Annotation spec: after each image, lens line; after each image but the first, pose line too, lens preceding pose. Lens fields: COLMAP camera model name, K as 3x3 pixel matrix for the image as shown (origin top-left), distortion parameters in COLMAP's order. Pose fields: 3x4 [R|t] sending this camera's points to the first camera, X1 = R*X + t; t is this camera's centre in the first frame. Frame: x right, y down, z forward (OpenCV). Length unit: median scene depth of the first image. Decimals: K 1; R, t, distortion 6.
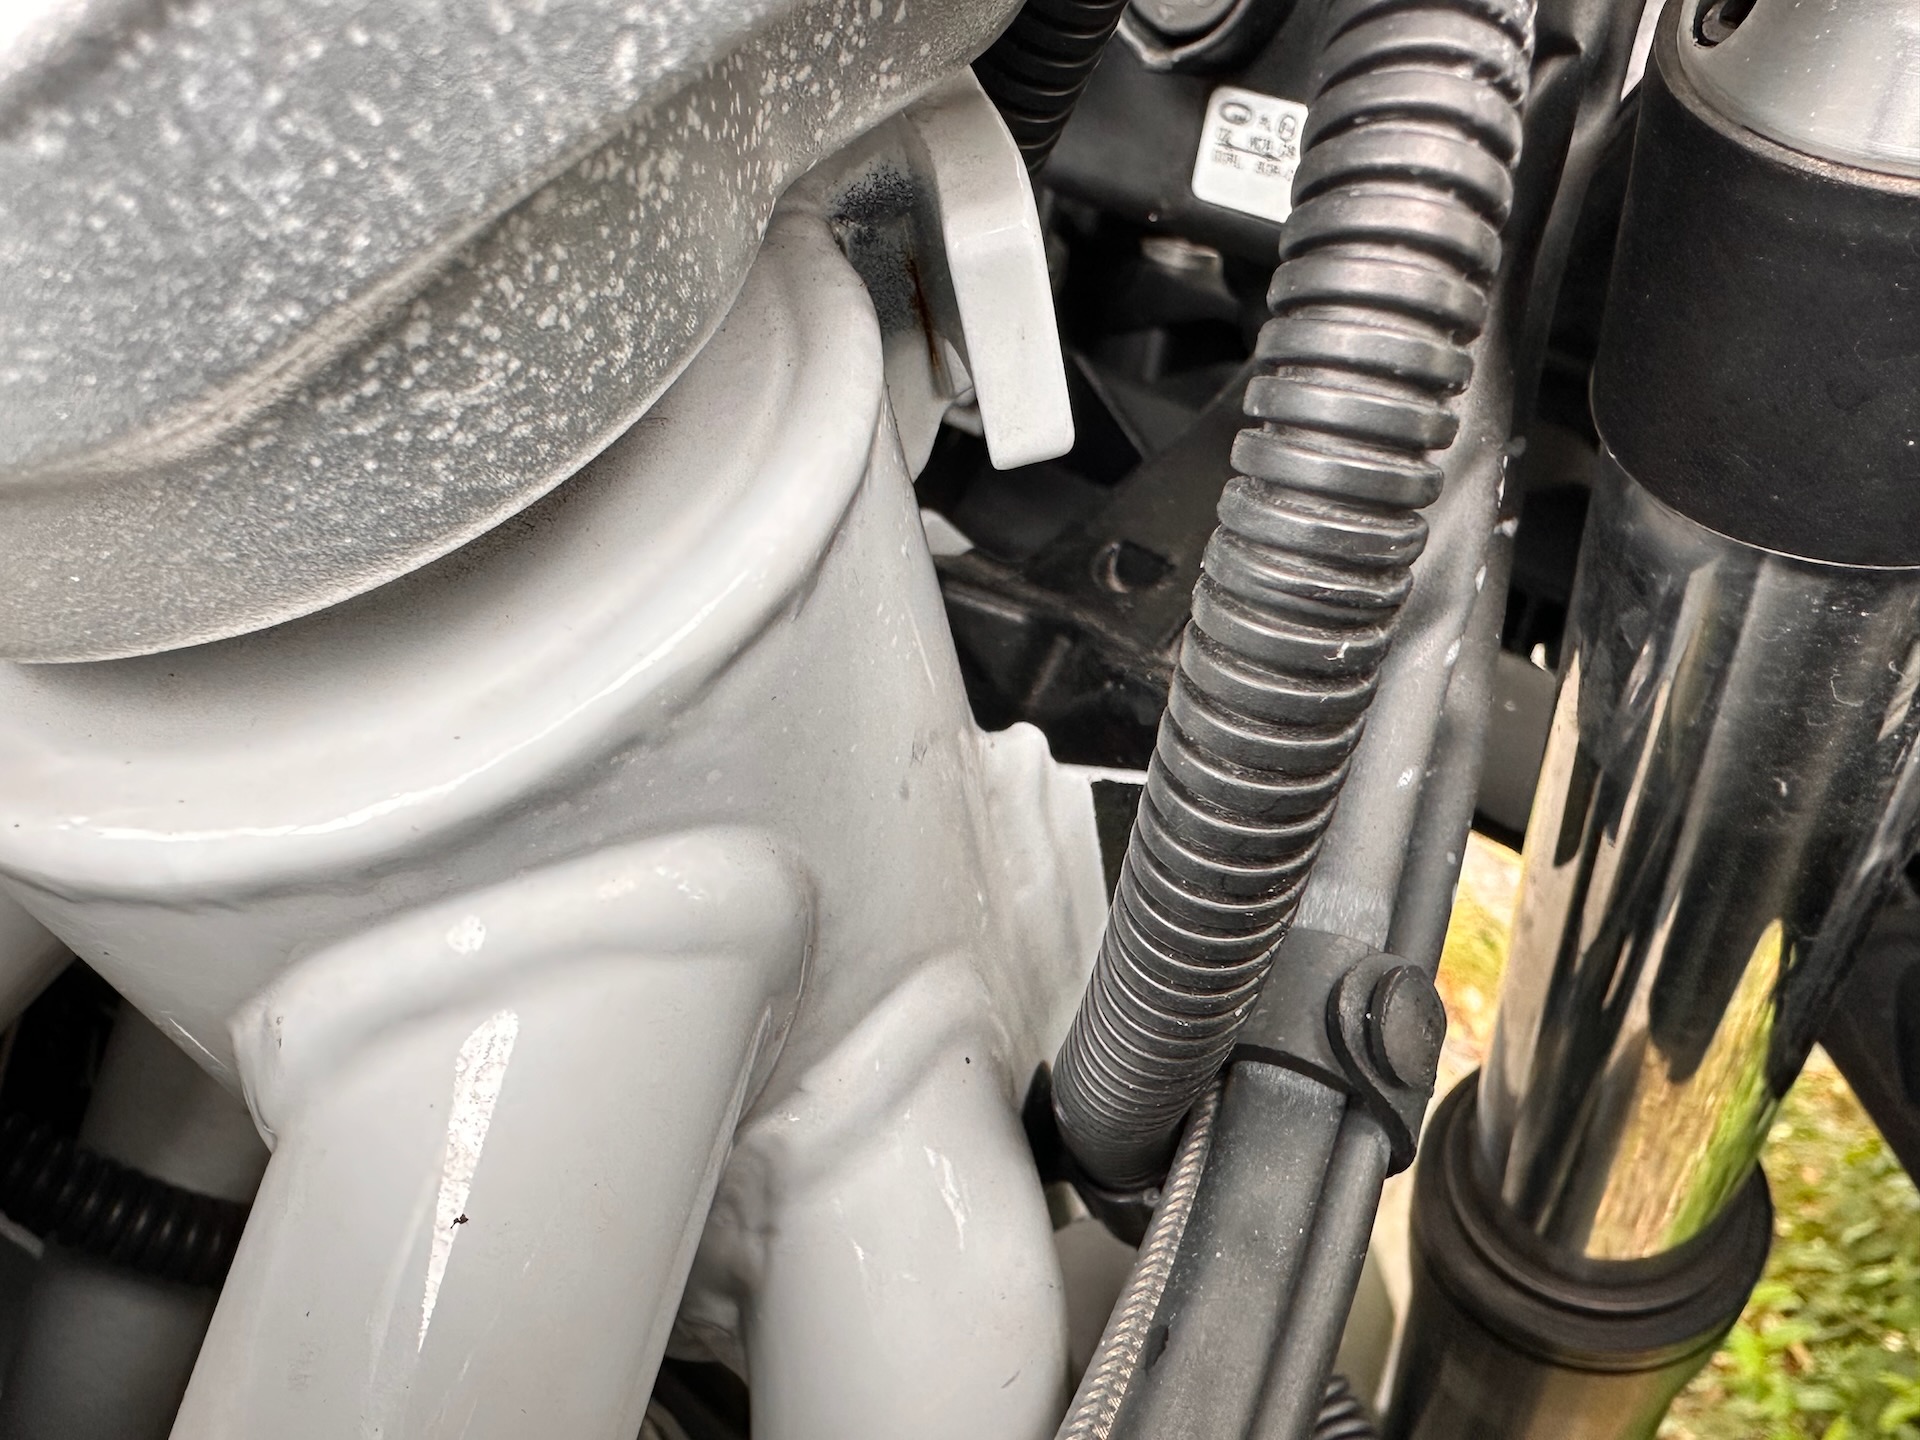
lens RADIAL K [[1656.4, 0, 958.7], [0, 1656.4, 718.2], [0, 0, 1]] dist [-0.015336, -0.005639]
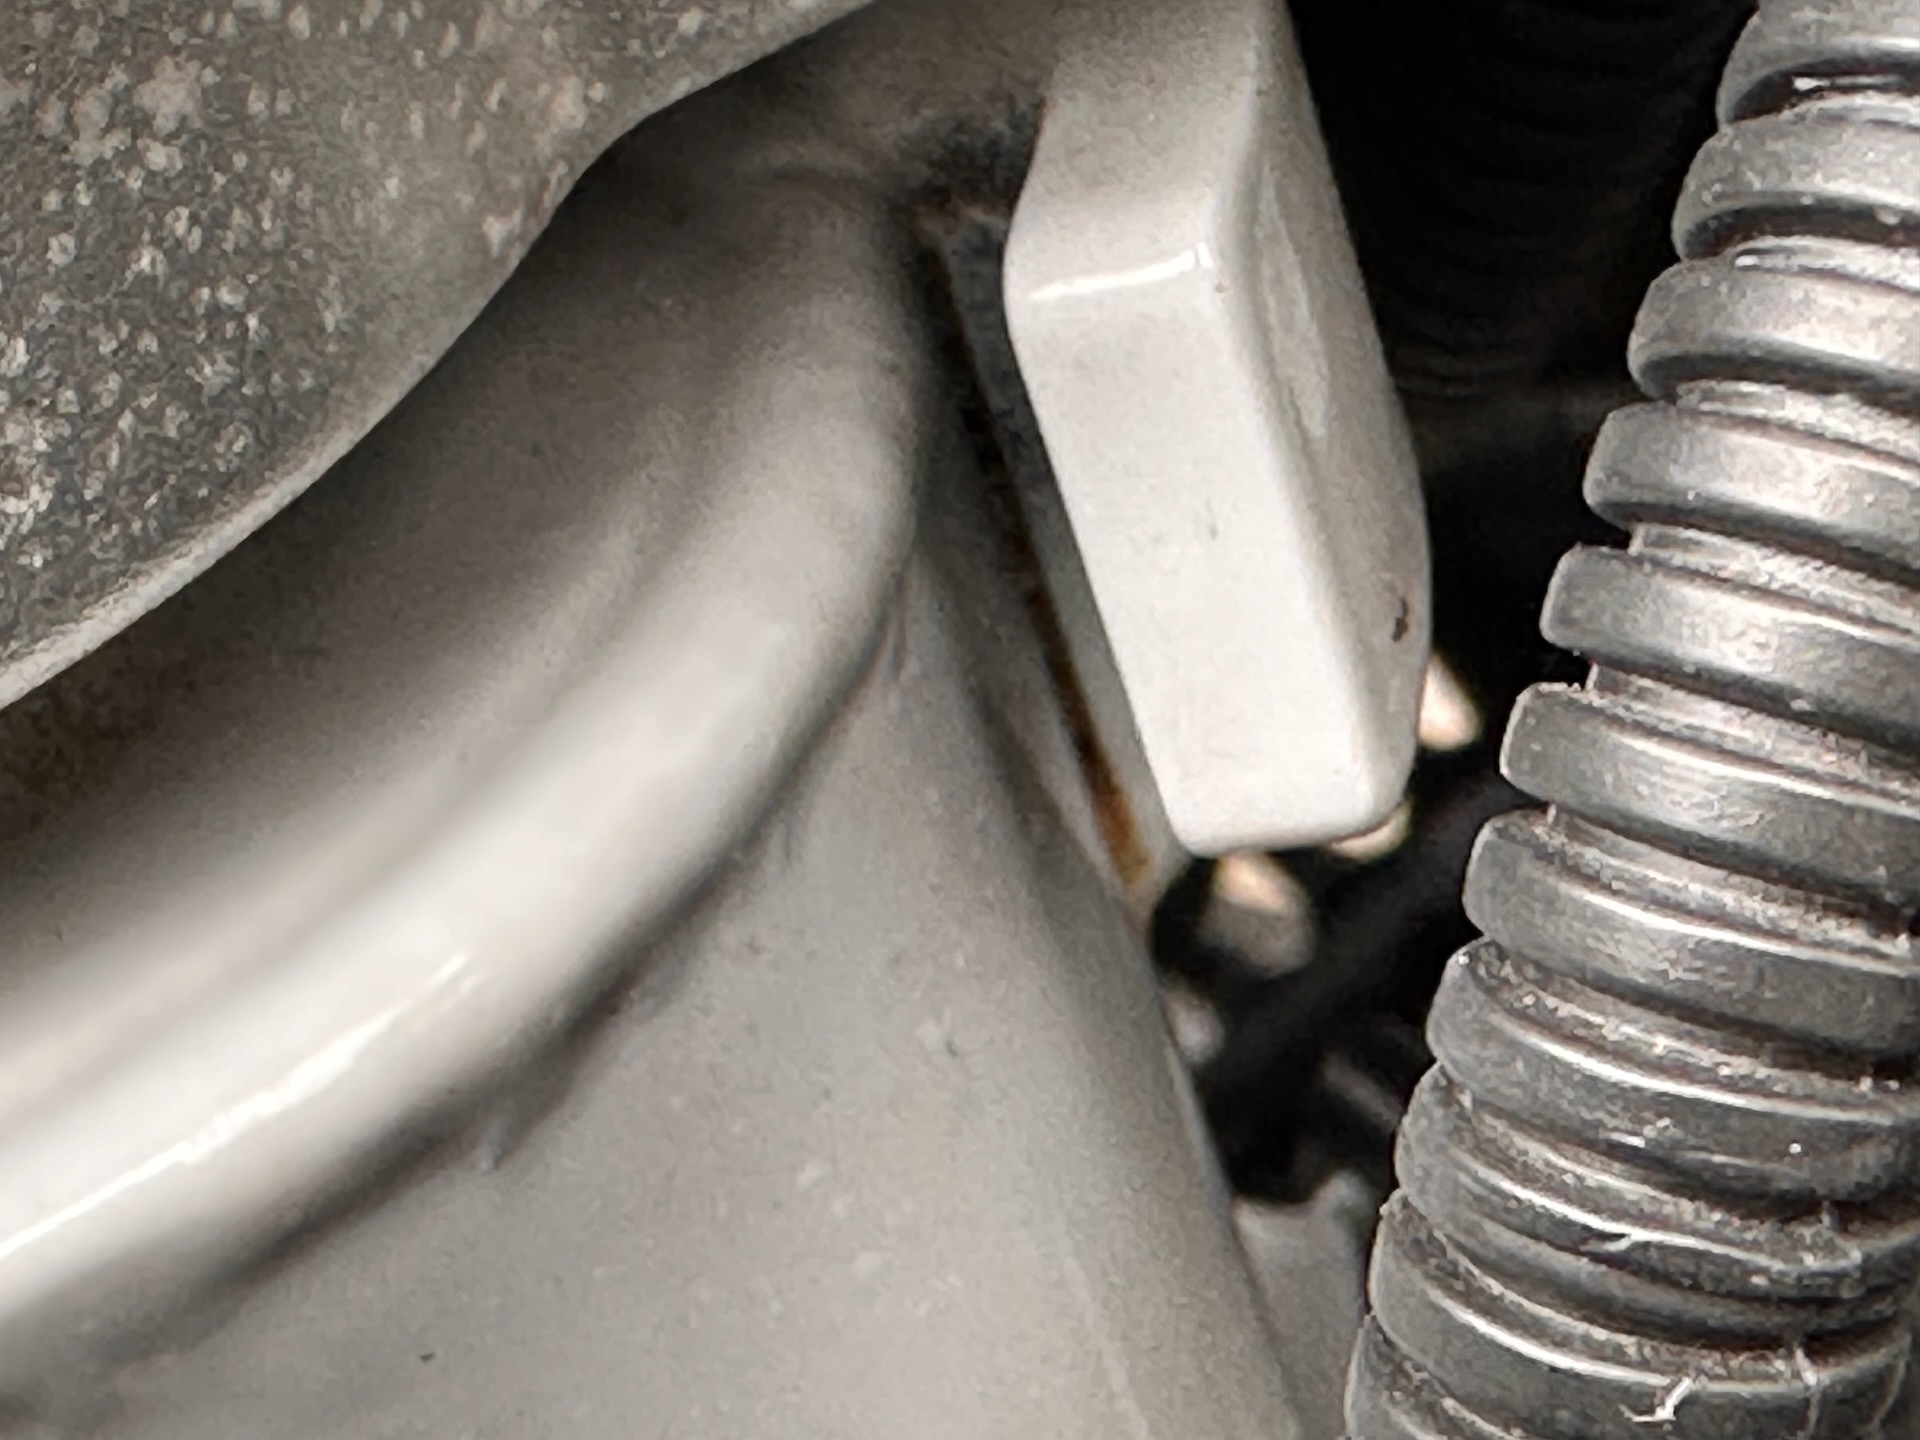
lens RADIAL K [[5056.2, 0, 960.3], [0, 5056.2, 720.8], [0, 0, 1]] dist [0.004316, 0.000000]
pose [[0.961850, 0.092076, -0.257616, 0.378643], [-0.133241, 0.980095, -0.147174, -0.000580], [0.238937, 0.175884, 0.954973, -0.201716]]
